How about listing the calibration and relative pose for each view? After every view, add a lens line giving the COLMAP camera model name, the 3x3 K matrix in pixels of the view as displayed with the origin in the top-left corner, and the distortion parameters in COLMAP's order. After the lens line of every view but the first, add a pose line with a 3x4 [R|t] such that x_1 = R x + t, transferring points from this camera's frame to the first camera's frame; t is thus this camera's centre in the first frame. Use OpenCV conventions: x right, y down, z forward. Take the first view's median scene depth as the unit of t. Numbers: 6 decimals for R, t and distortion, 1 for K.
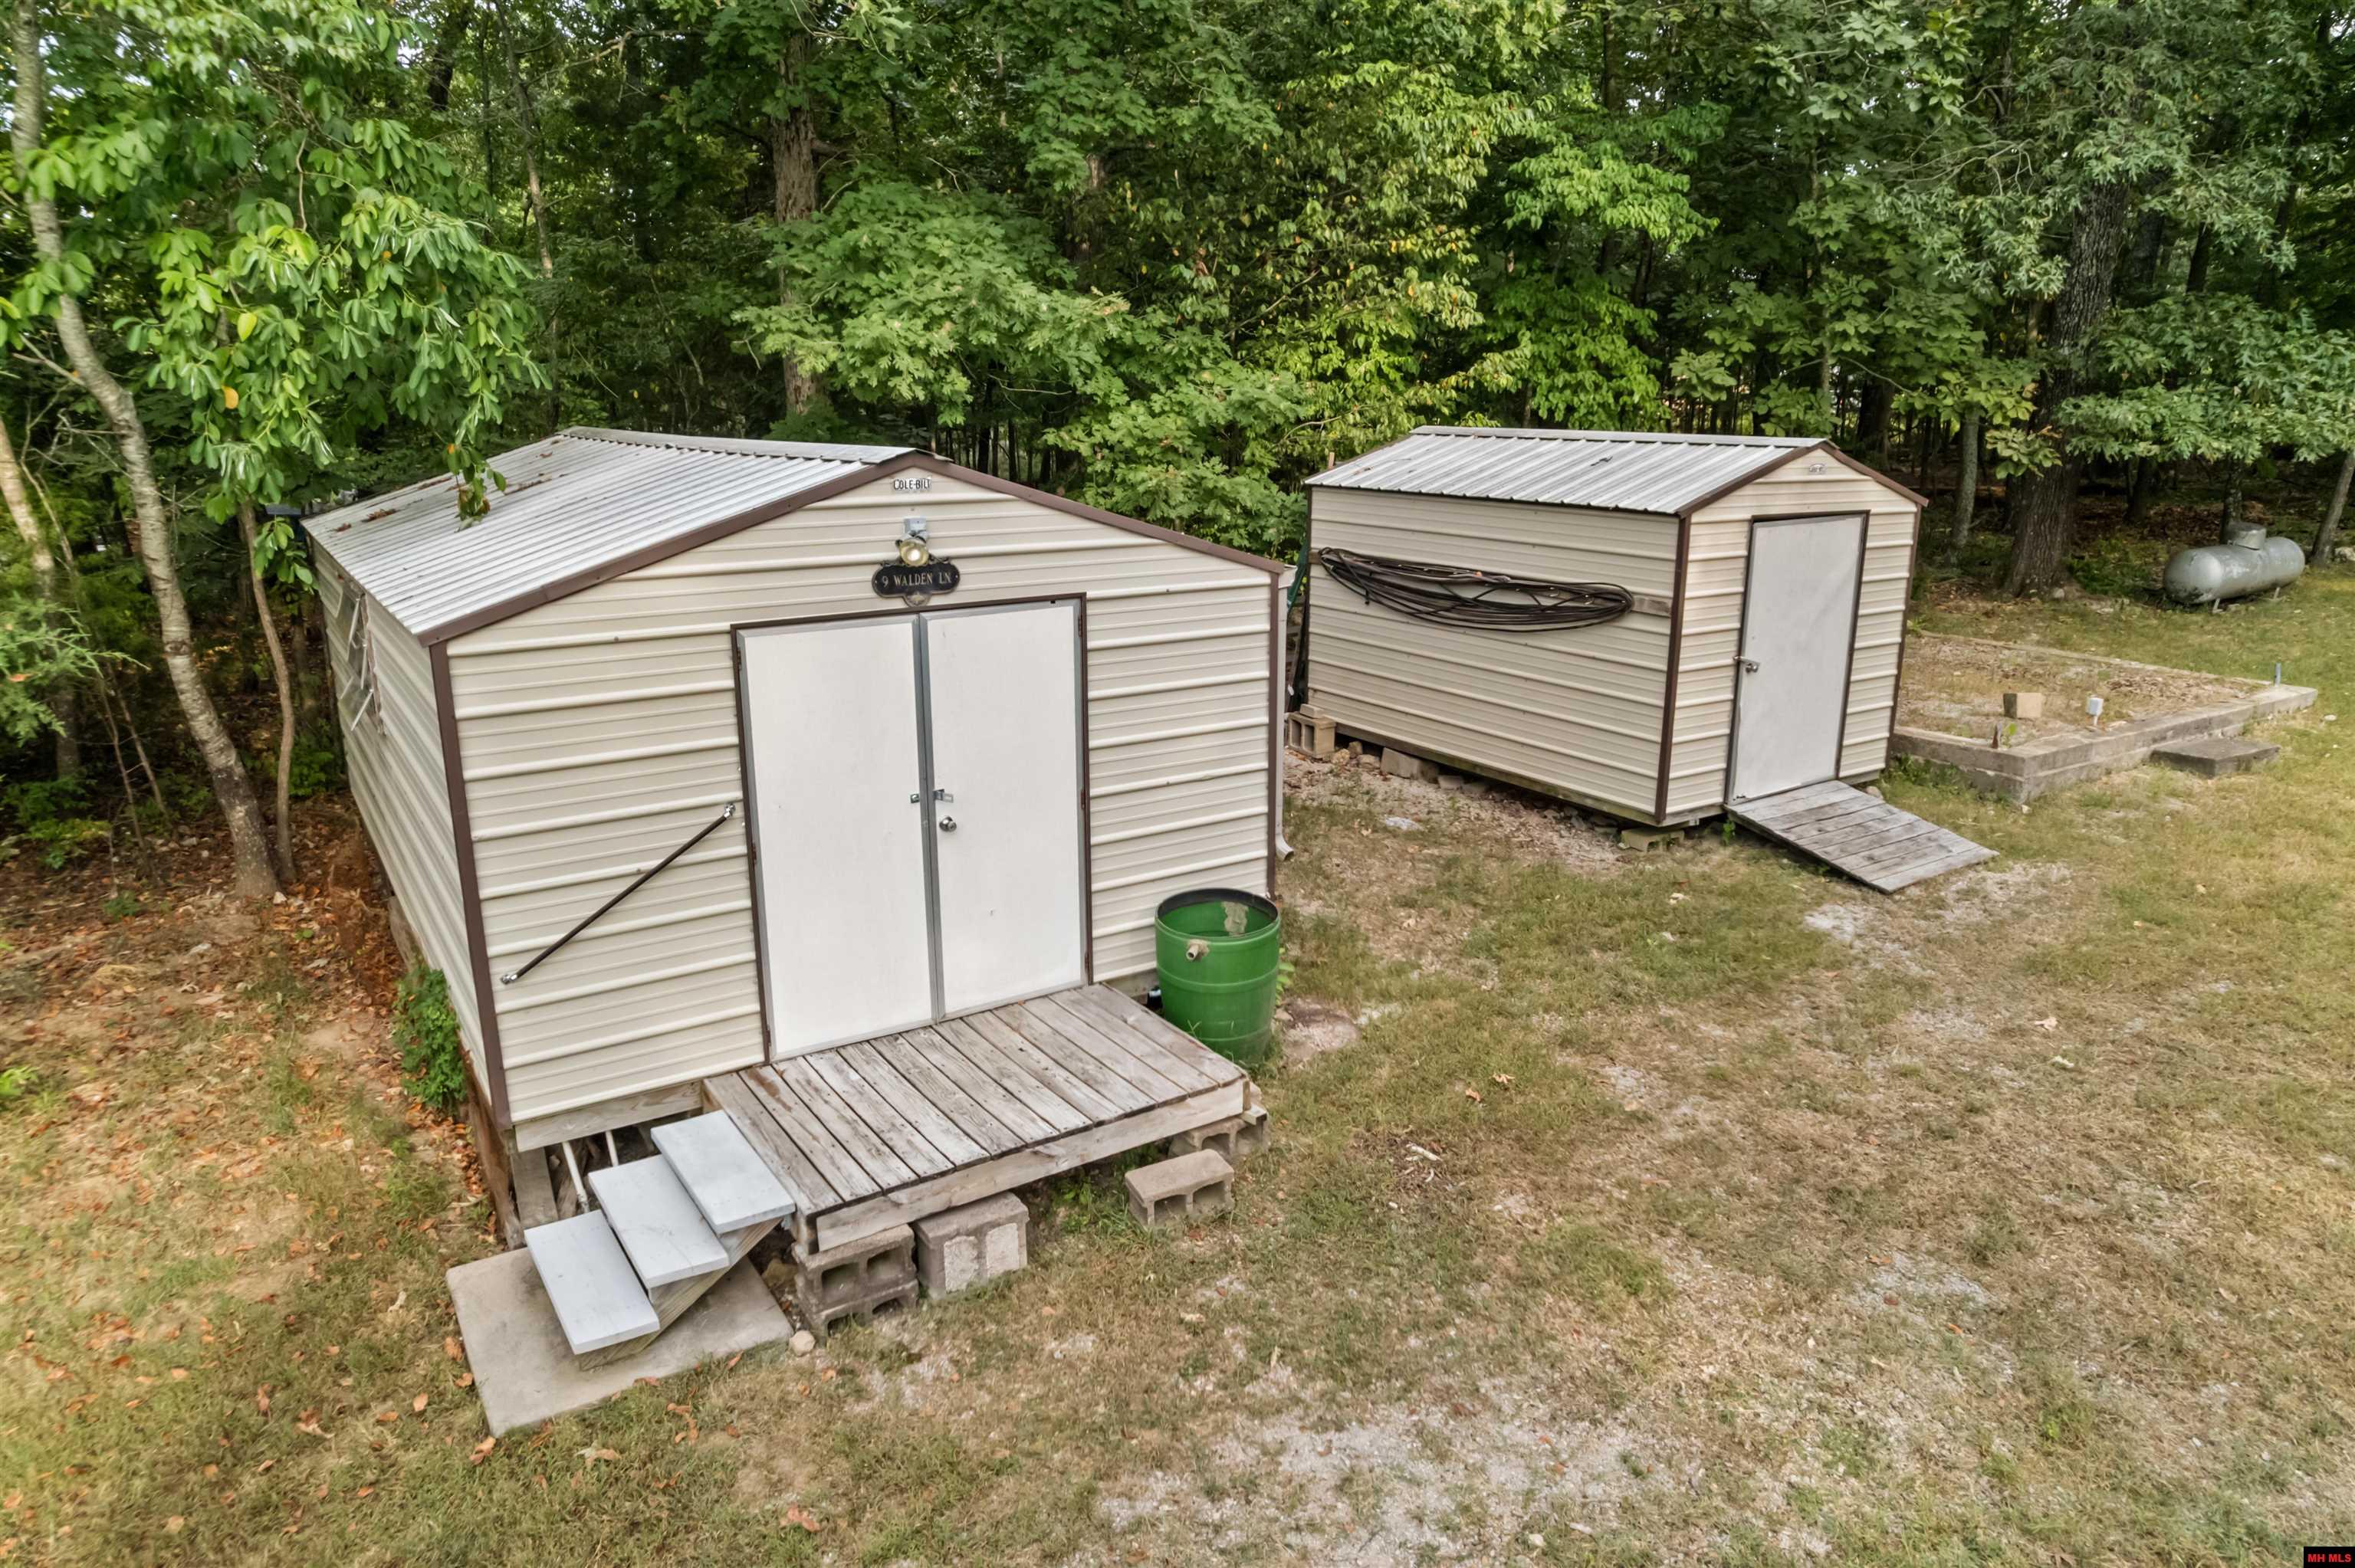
lens RADIAL K [[1506.9, 0, 1188.0], [0, 1506.9, 797.4], [0, 0, 1]] dist [-0.072629, 0.062992]
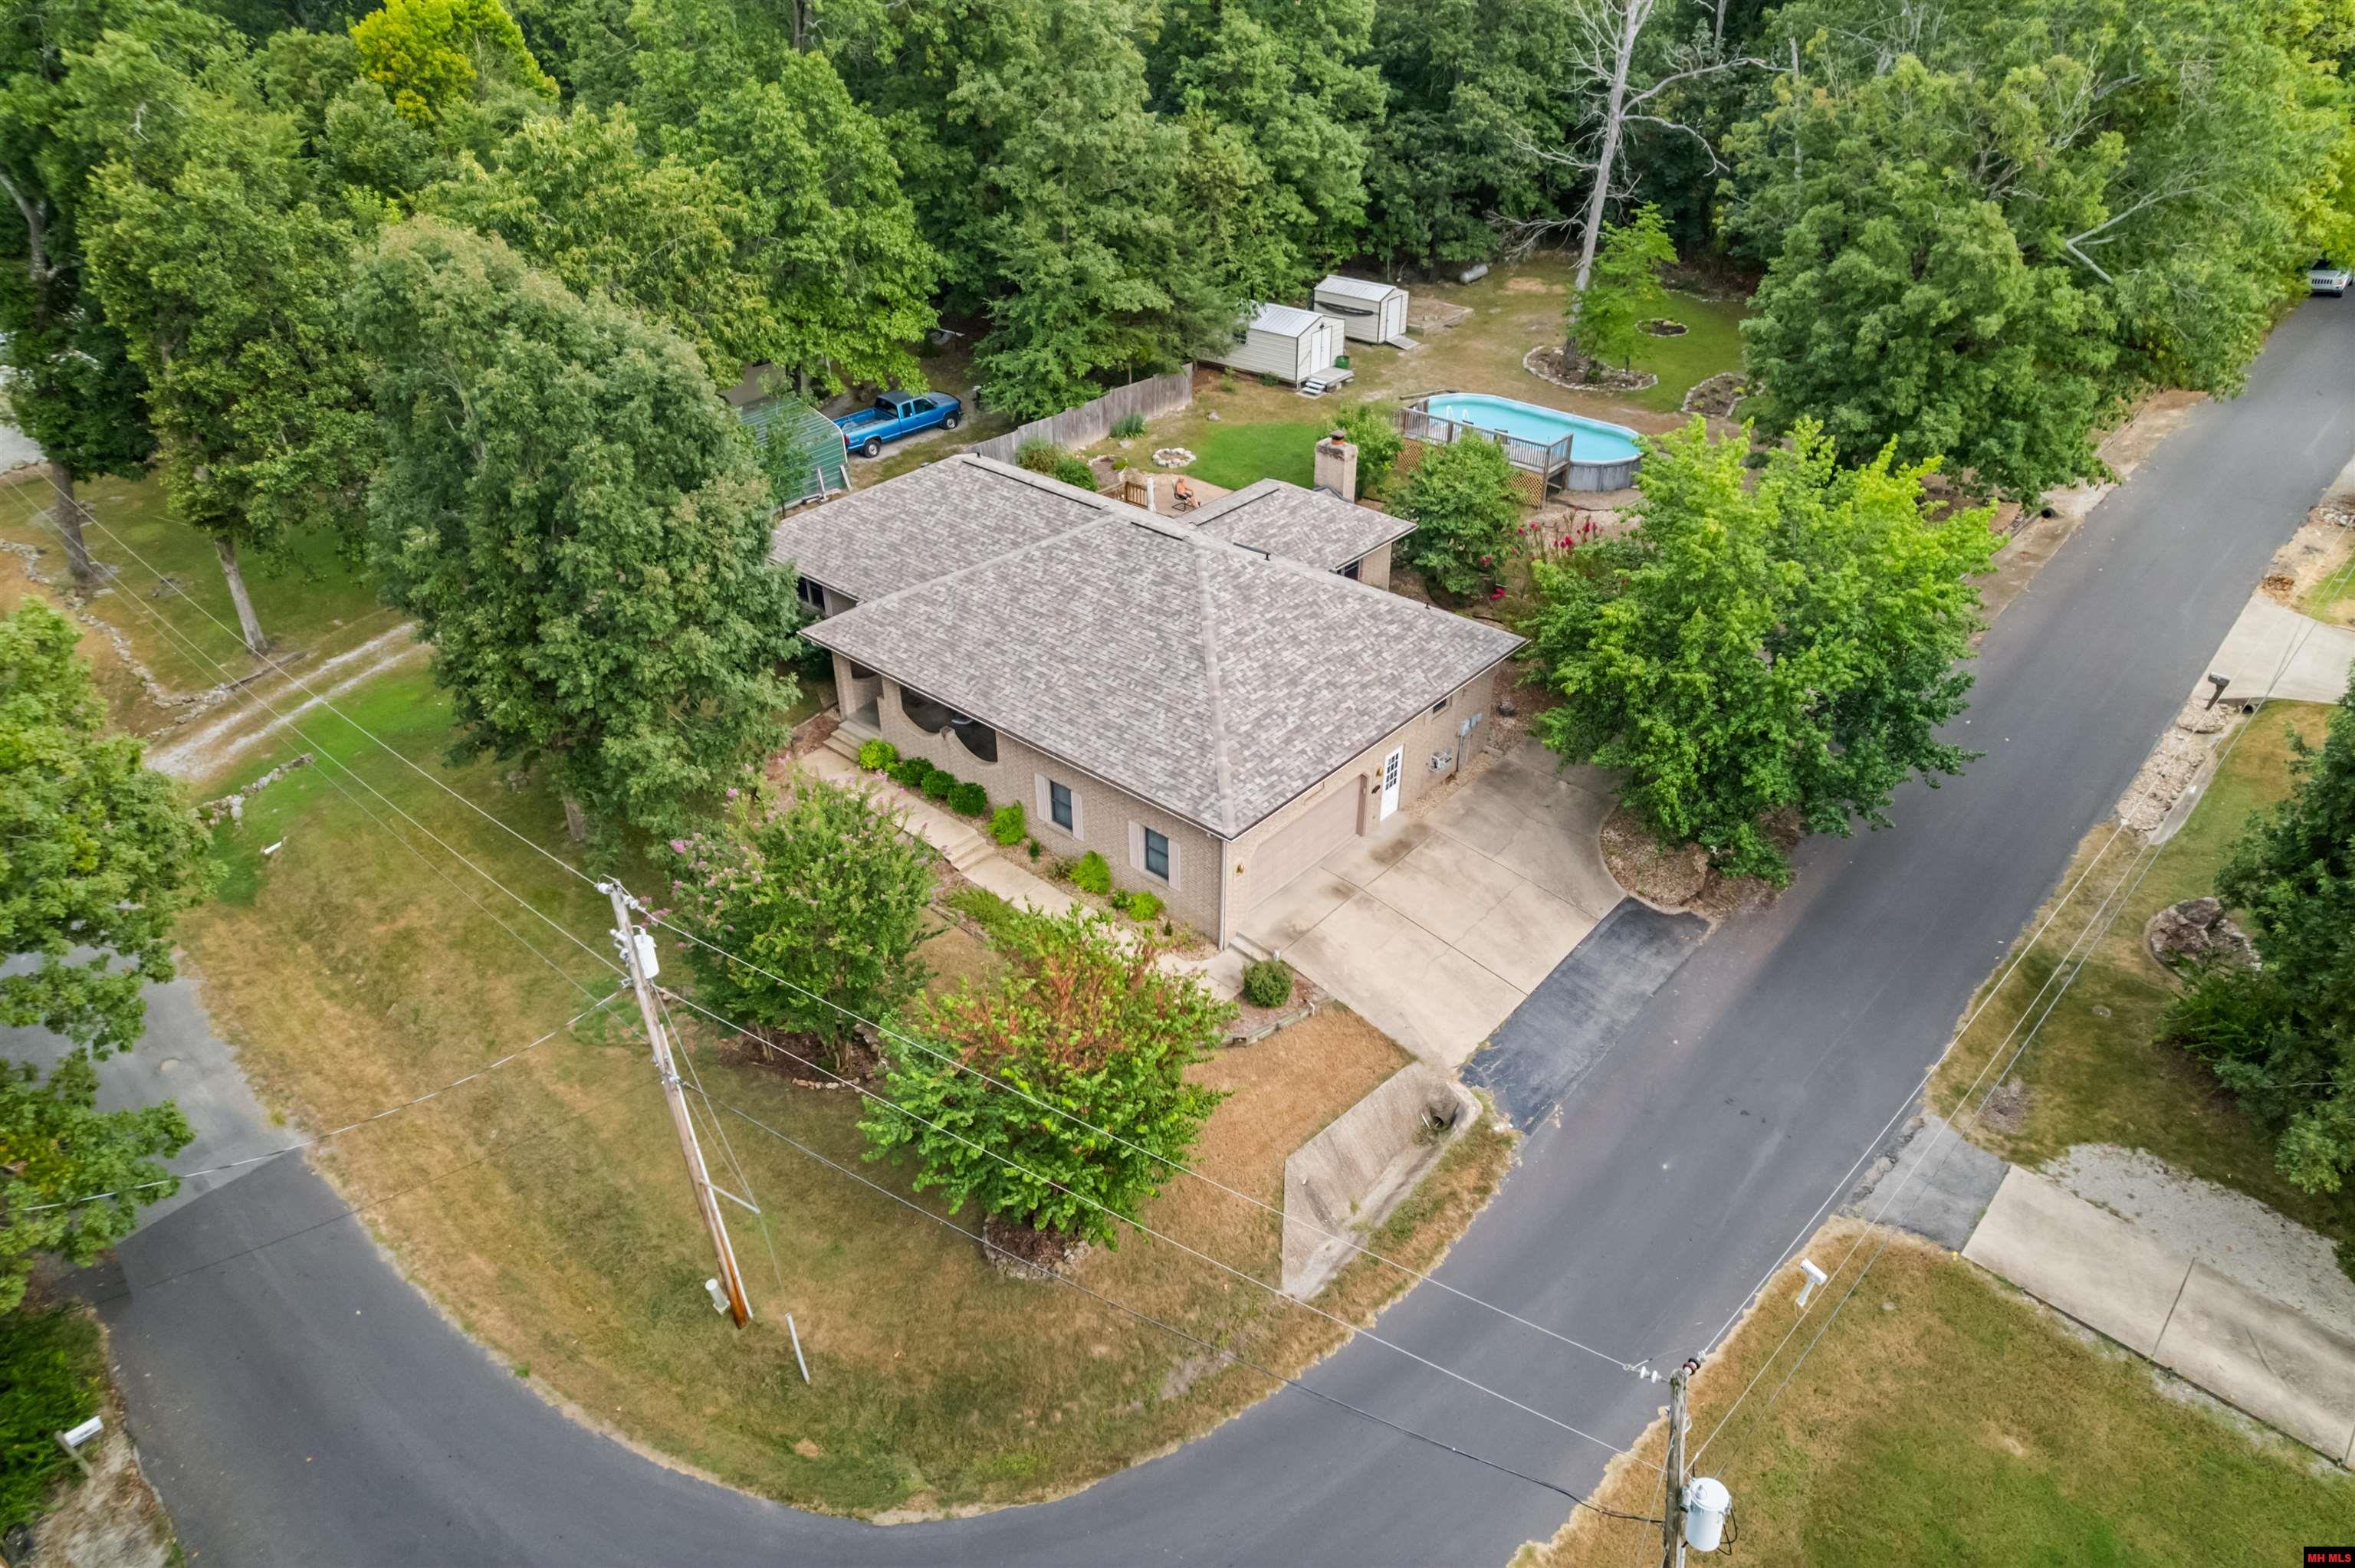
lens RADIAL K [[1505.6, 0, 1184.9], [0, 1505.6, 799.3], [0, 0, 1]] dist [-0.078491, 0.076806]
pose [[0.950619, -0.168085, 0.260904, -2.077387], [0.079466, 0.944446, 0.318914, -0.204809], [-0.300014, -0.282433, 0.911166, -4.359088]]
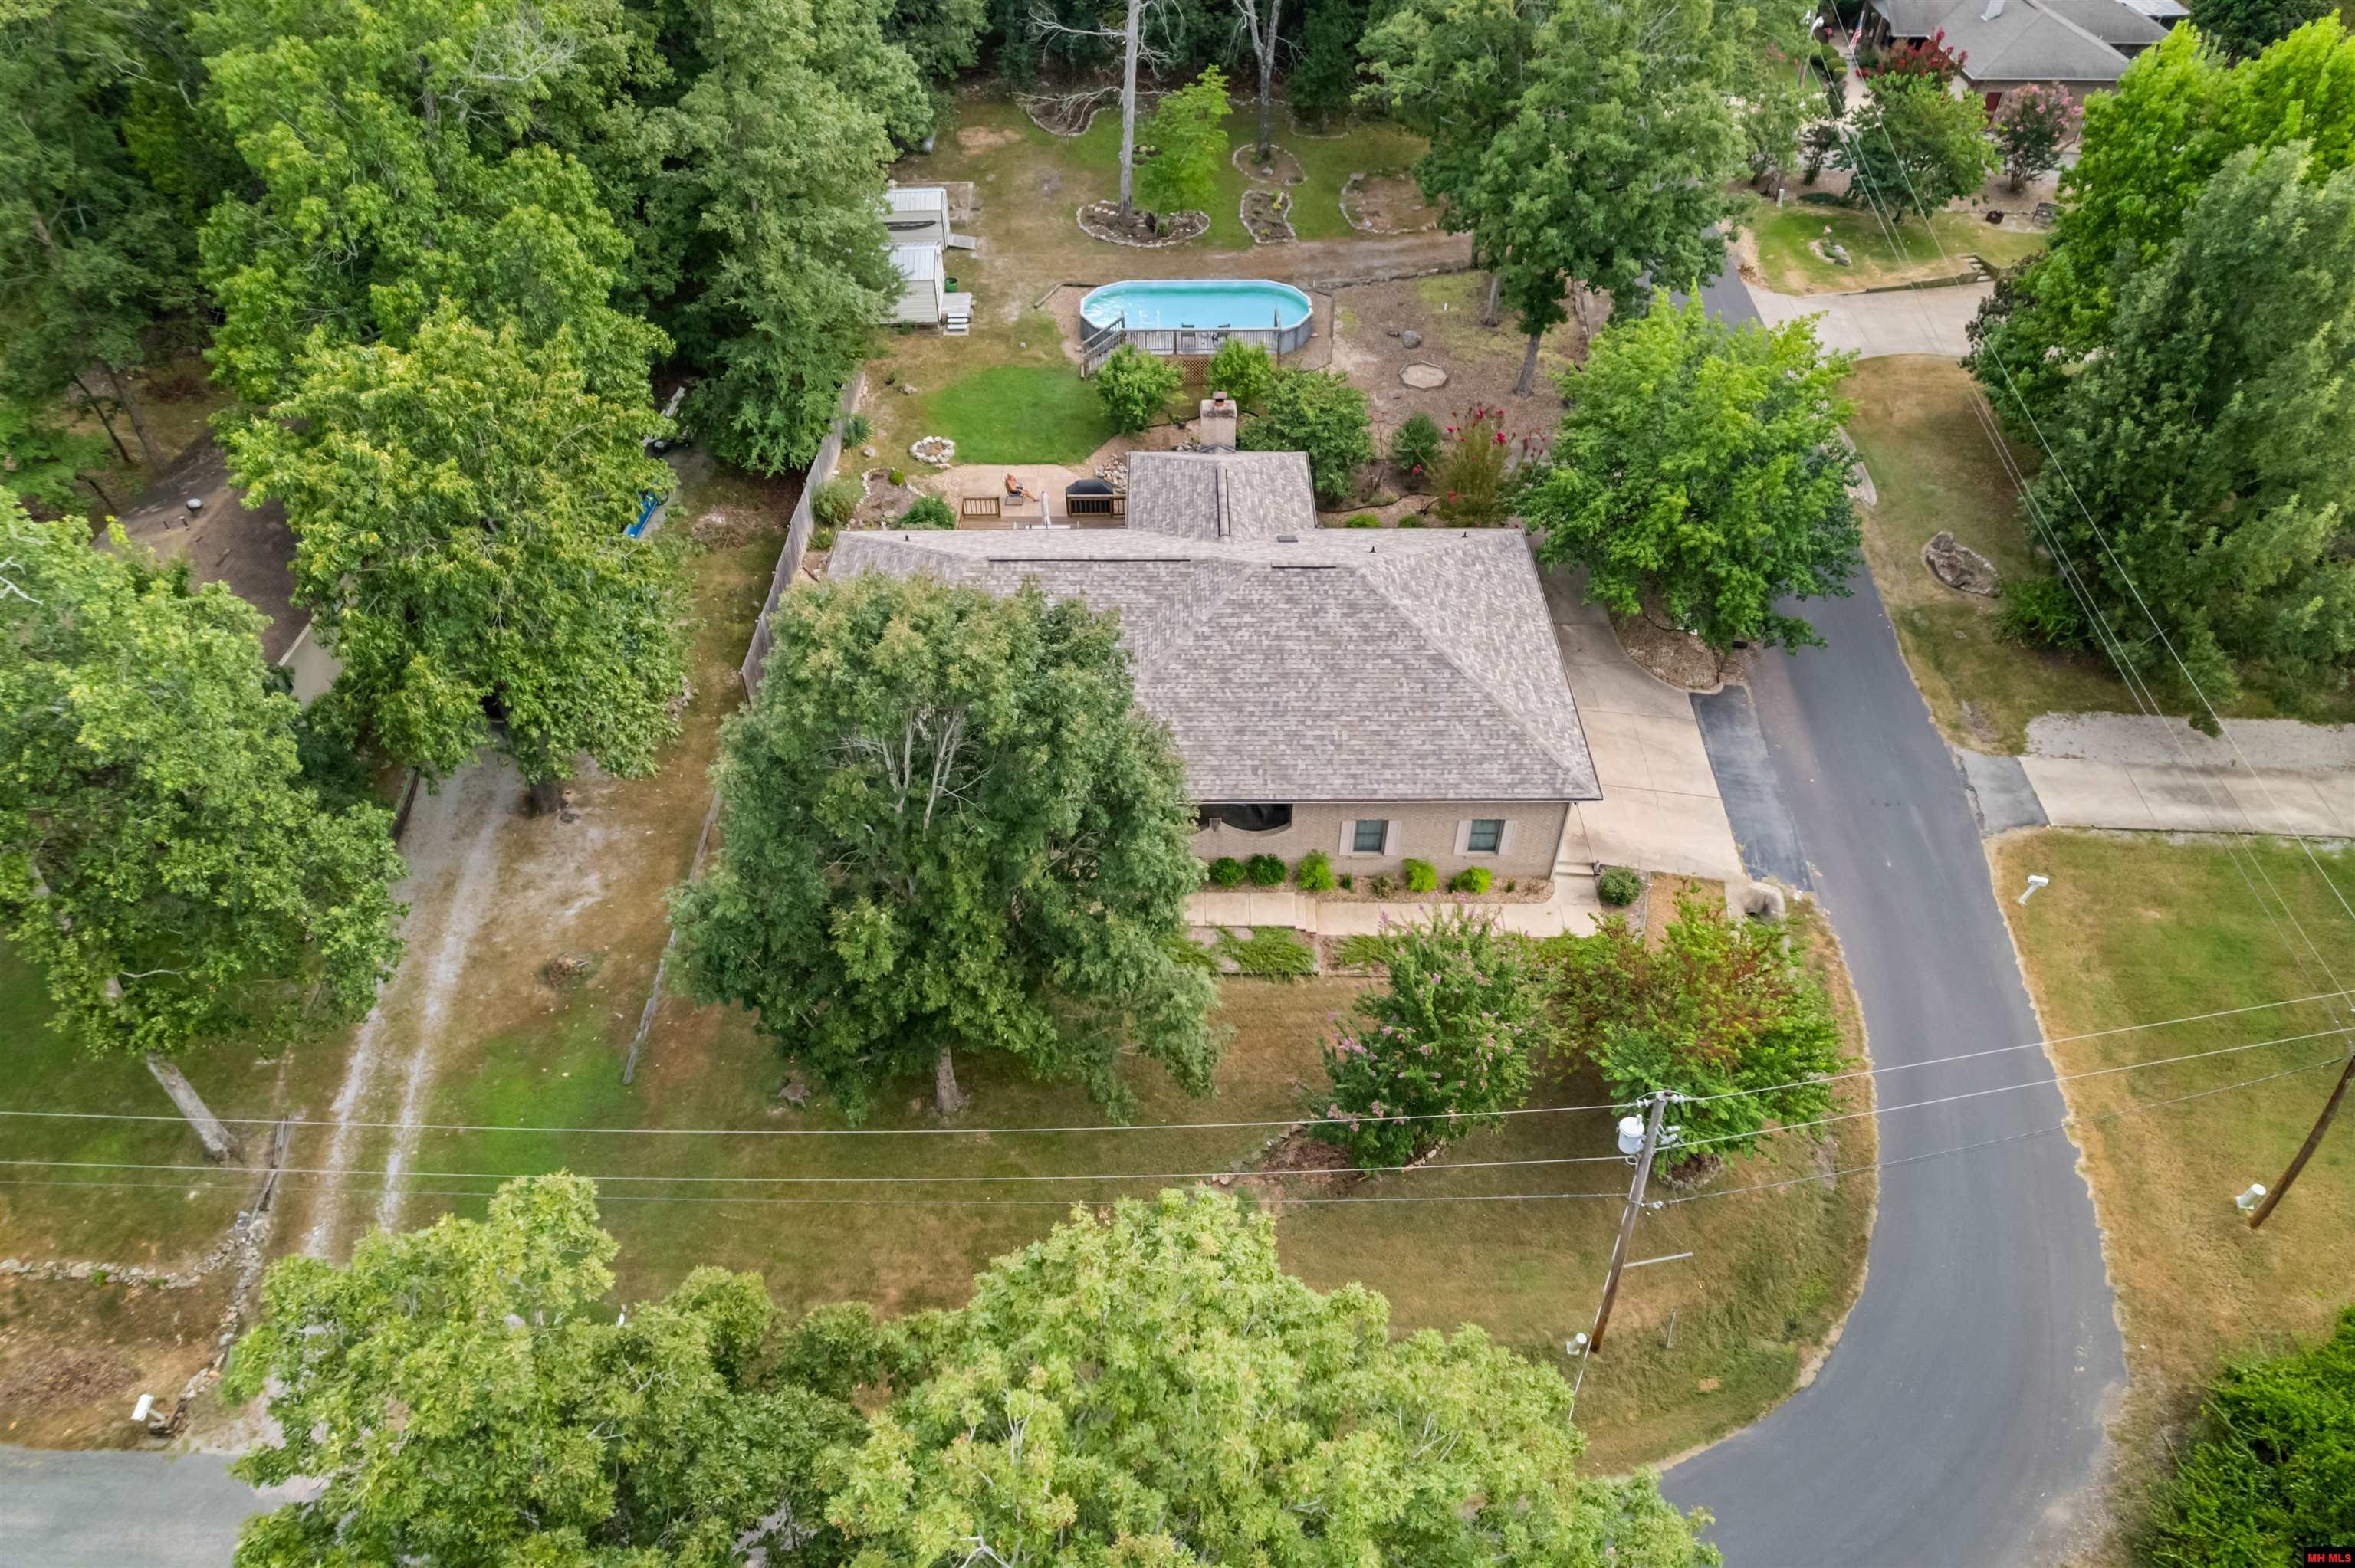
lens RADIAL K [[1506.9, 0, 1188.0], [0, 1506.9, 797.4], [0, 0, 1]] dist [-0.072629, 0.062992]
pose [[0.504950, -0.597022, 0.623370, -3.705199], [0.219455, 0.787272, 0.576231, -1.293711], [-0.834785, -0.154166, 0.528552, -3.009015]]
